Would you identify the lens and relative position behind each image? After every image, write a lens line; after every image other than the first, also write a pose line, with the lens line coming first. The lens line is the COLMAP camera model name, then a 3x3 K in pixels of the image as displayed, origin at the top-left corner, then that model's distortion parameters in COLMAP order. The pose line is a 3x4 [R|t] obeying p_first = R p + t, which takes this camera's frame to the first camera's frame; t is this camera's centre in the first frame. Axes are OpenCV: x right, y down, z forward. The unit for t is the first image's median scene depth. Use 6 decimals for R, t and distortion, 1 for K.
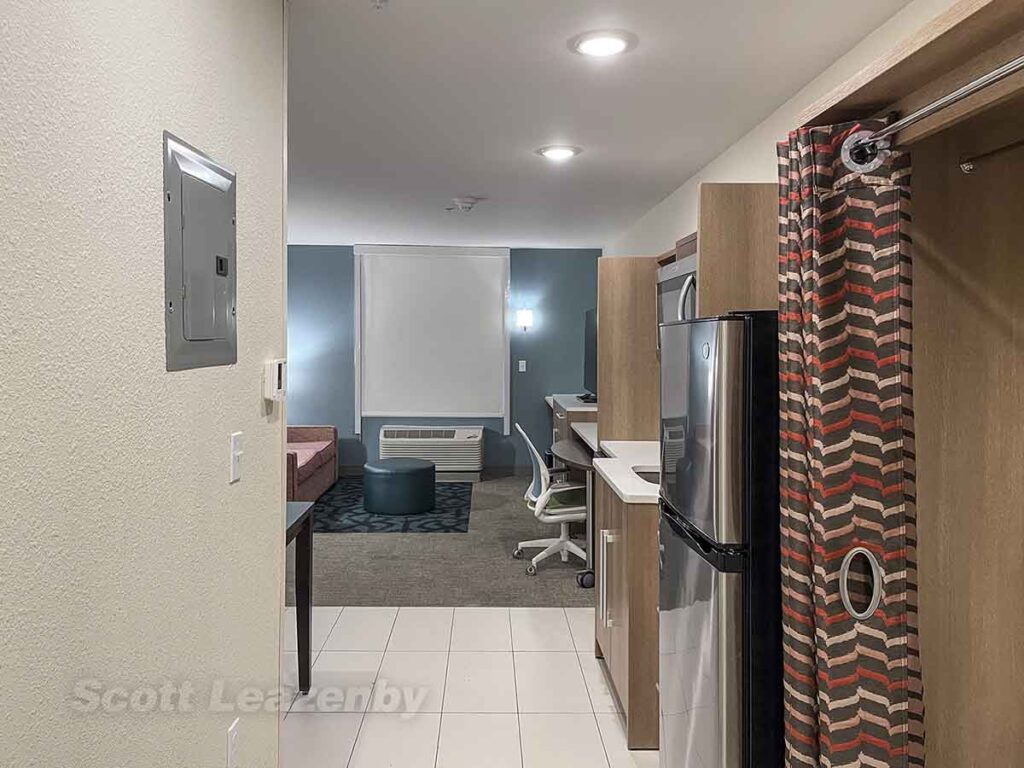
lens RADIAL K [[809.3, 0, 497.9], [0, 809.3, 368.5], [0, 0, 1]] dist [0.118561, -0.128080]
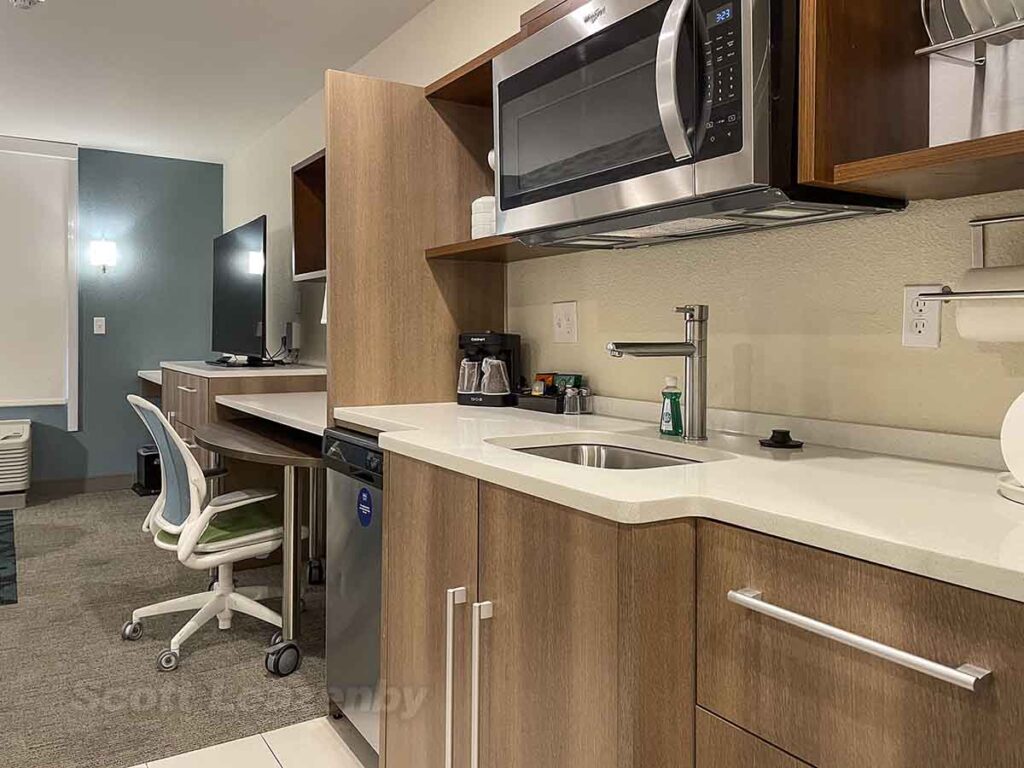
lens RADIAL K [[814.2, 0, 511.0], [0, 814.2, 322.1], [0, 0, 1]] dist [0.097130, -0.112939]
pose [[0.858652, 0.000355, 0.512558, -0.030878], [0.023622, 0.998910, -0.040264, 0.032231], [-0.512014, 0.046681, 0.857708, 0.260041]]
